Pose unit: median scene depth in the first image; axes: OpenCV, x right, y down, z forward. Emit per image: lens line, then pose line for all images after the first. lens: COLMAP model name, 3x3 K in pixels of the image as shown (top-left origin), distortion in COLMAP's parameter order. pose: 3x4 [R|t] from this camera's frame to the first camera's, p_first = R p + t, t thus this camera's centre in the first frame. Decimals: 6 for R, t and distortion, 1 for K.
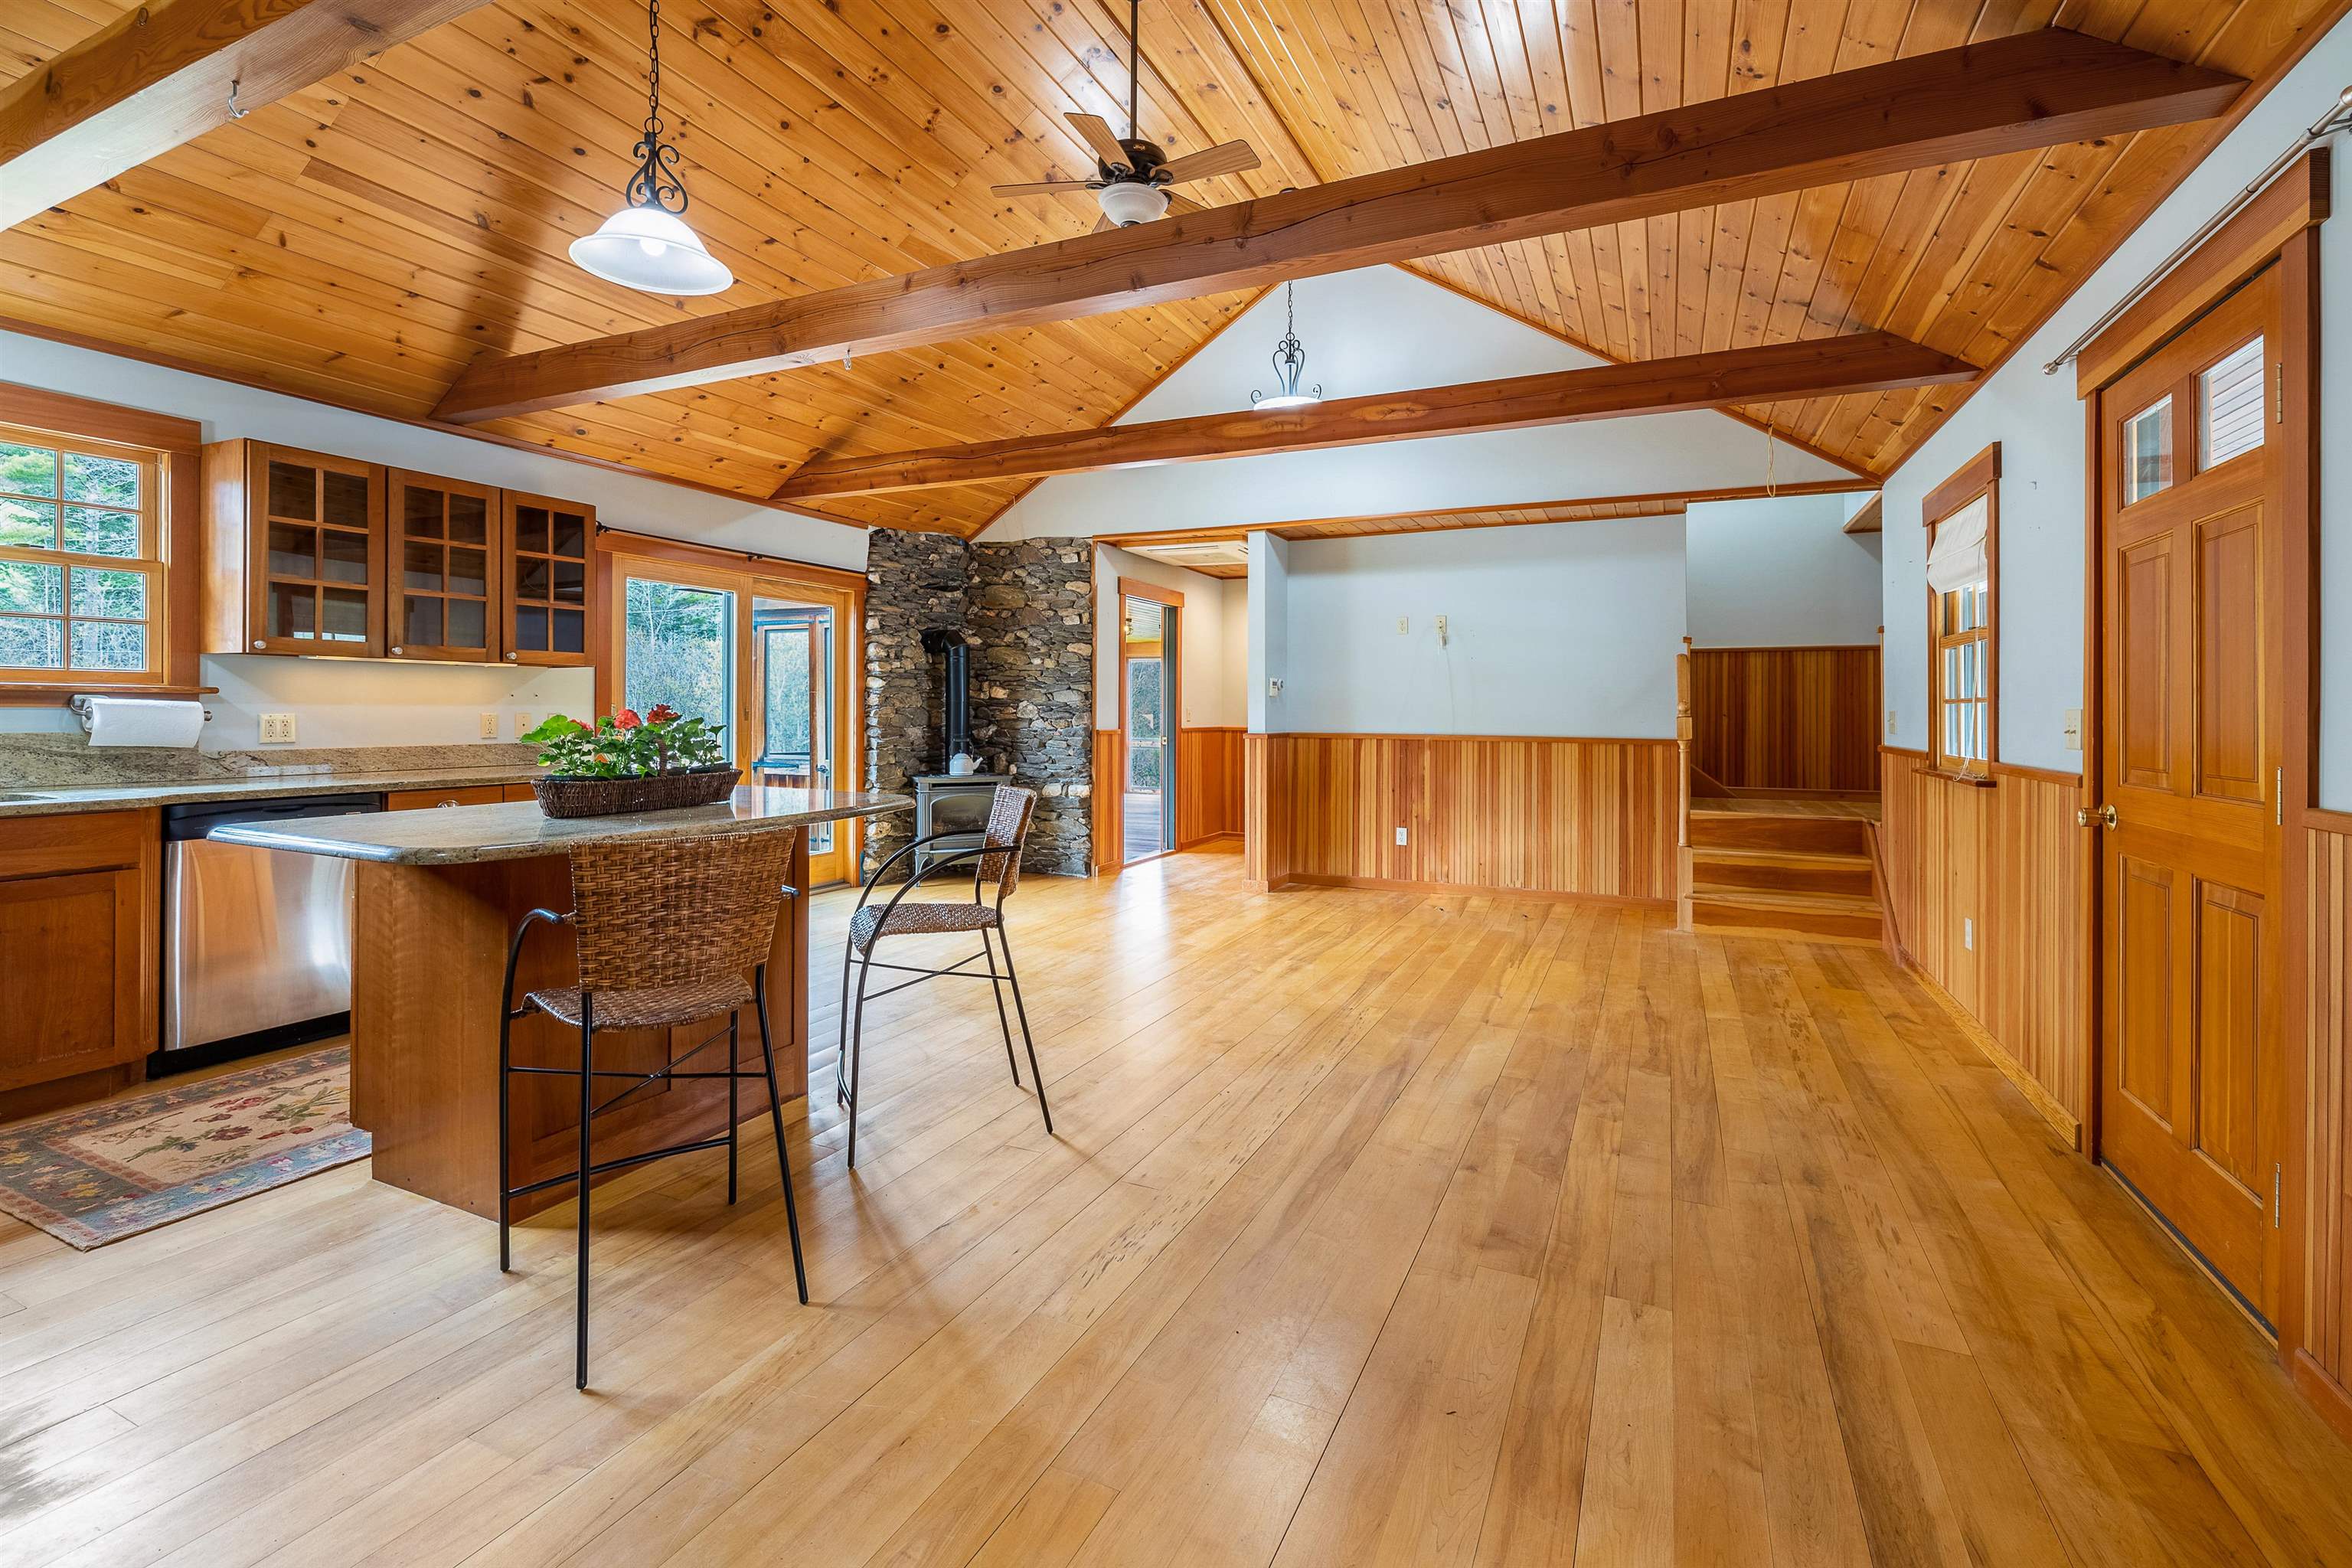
lens RADIAL K [[1046.7, 0, 1171.8], [0, 1046.7, 706.4], [0, 0, 1]] dist [-0.000953, -0.000110]
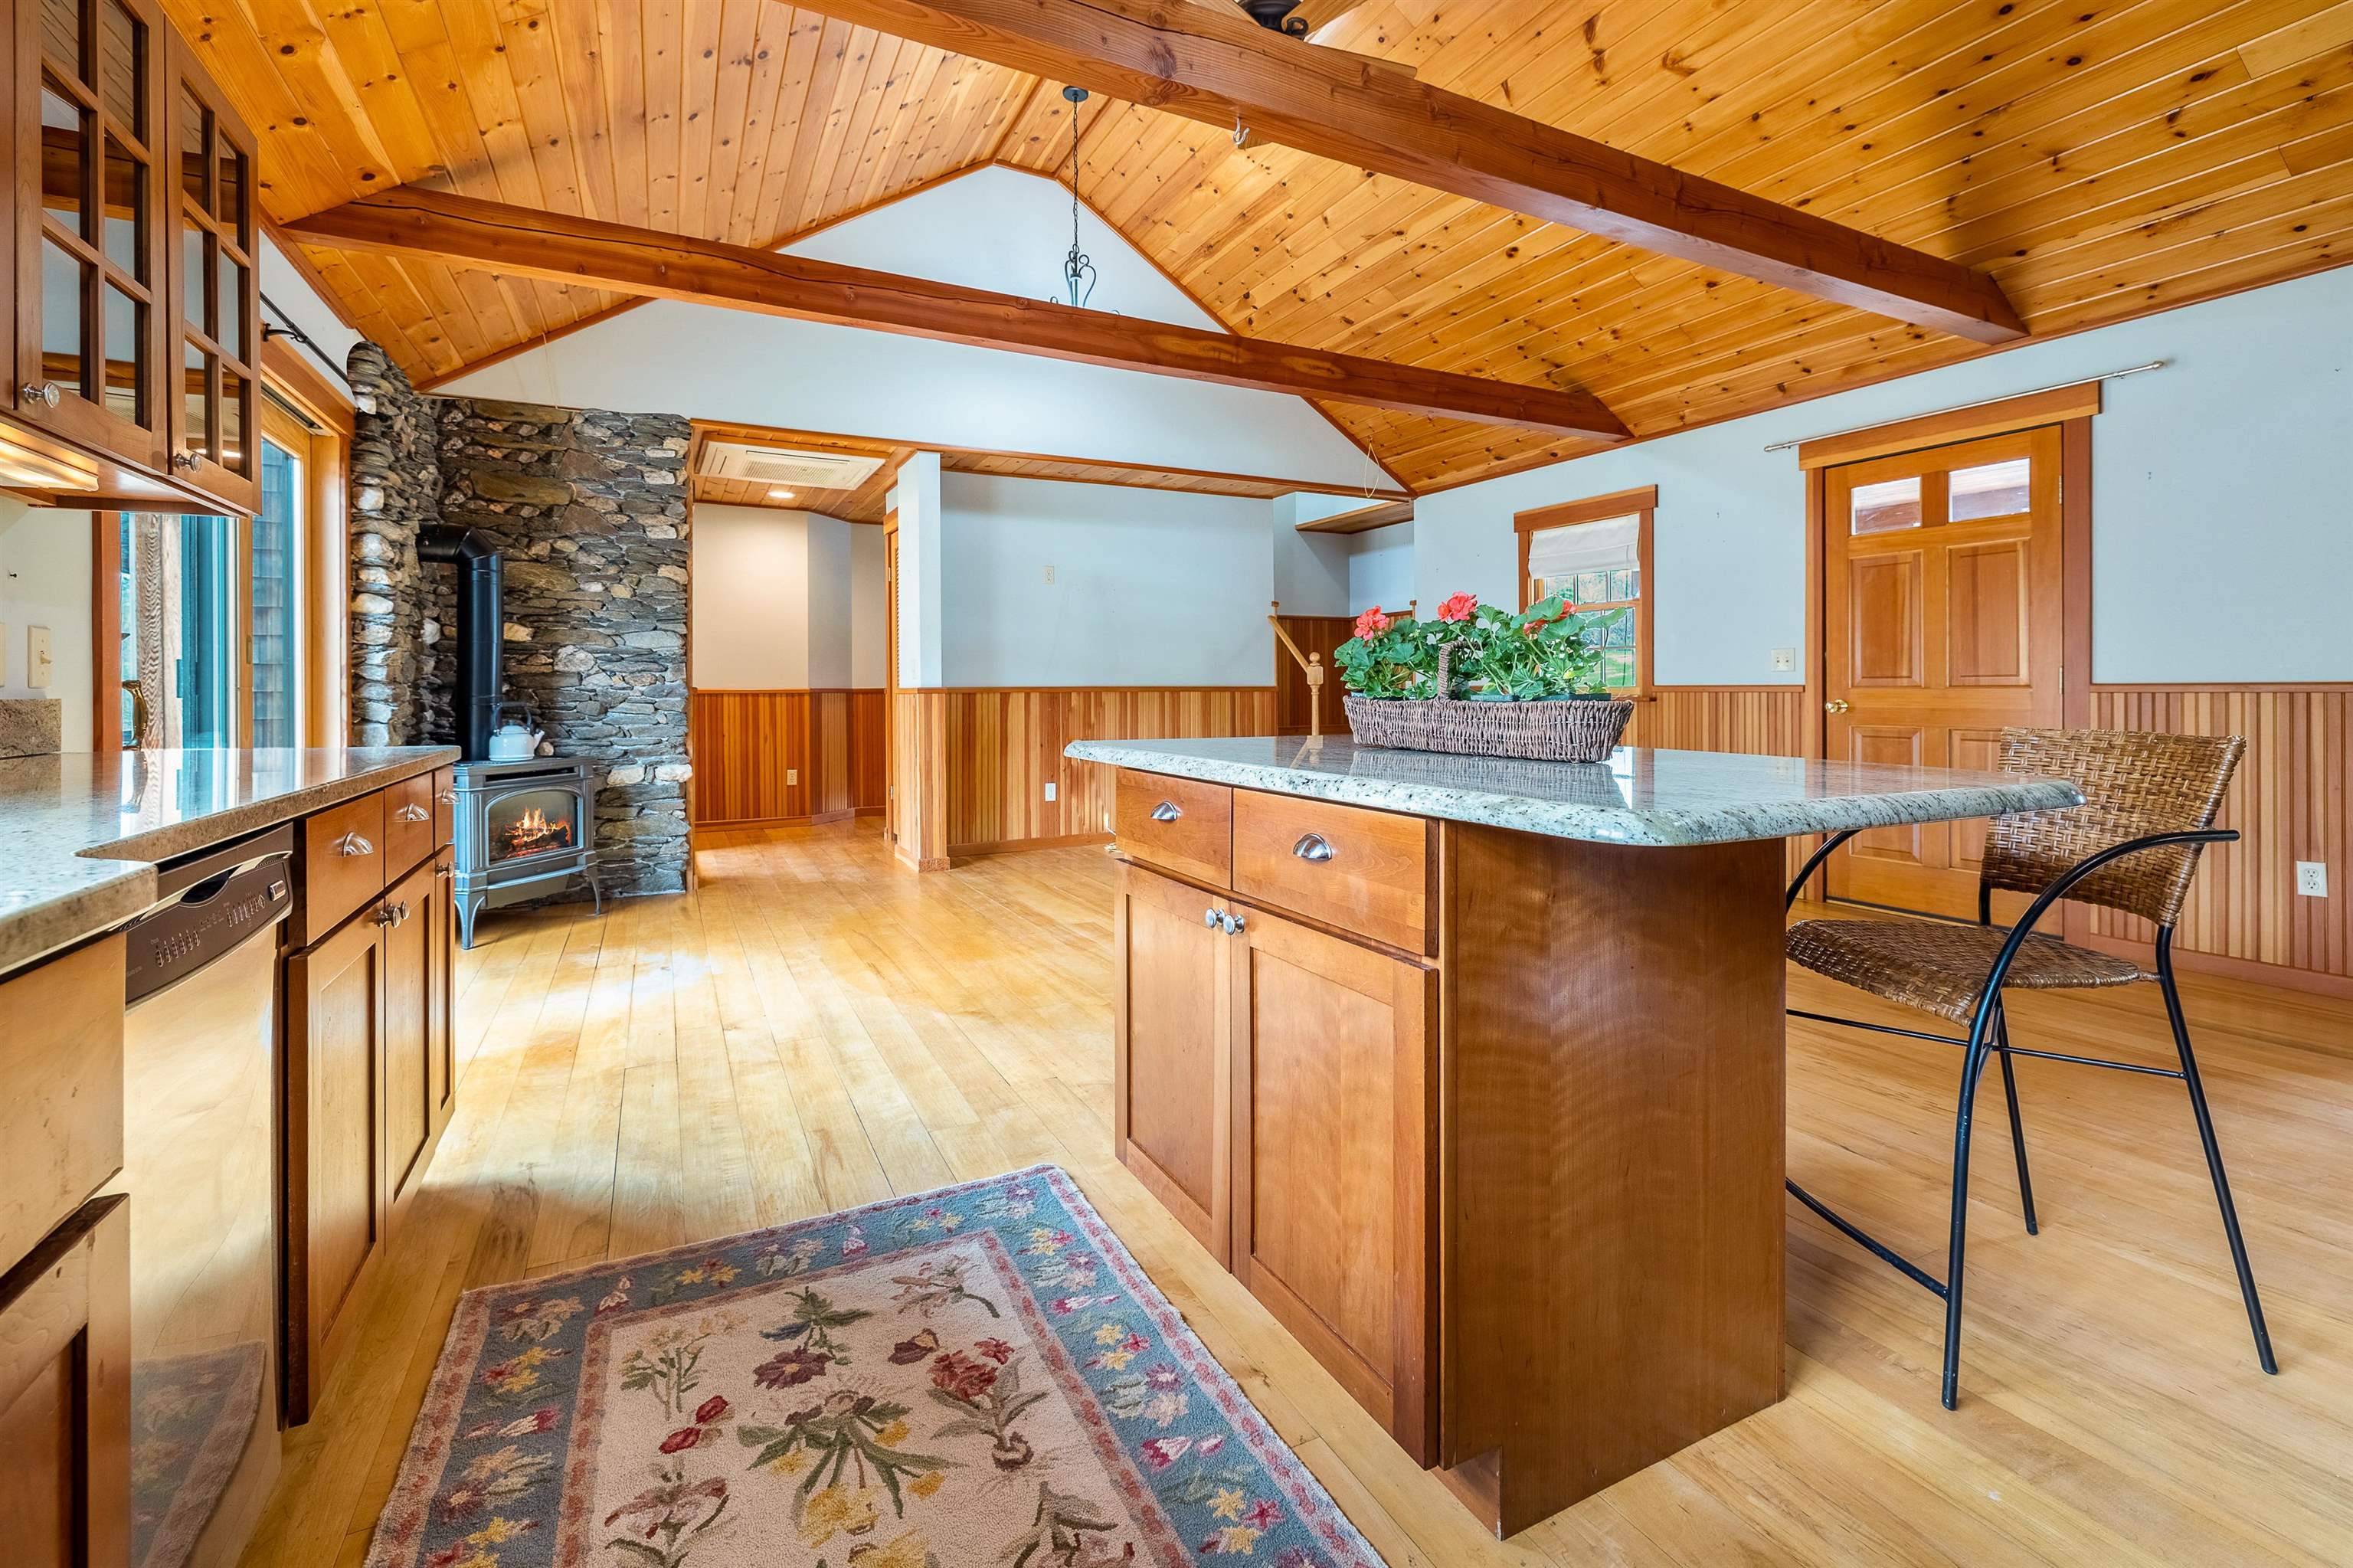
lens RADIAL K [[1034.9, 0, 1190.7], [0, 1034.9, 679.1], [0, 0, 1]] dist [-0.001635, -0.000073]
pose [[0.606360, -0.003399, 0.795183, -0.458221], [0.007466, 0.999971, -0.001419, 0.021662], [-0.795155, 0.006797, 0.606368, 0.310127]]
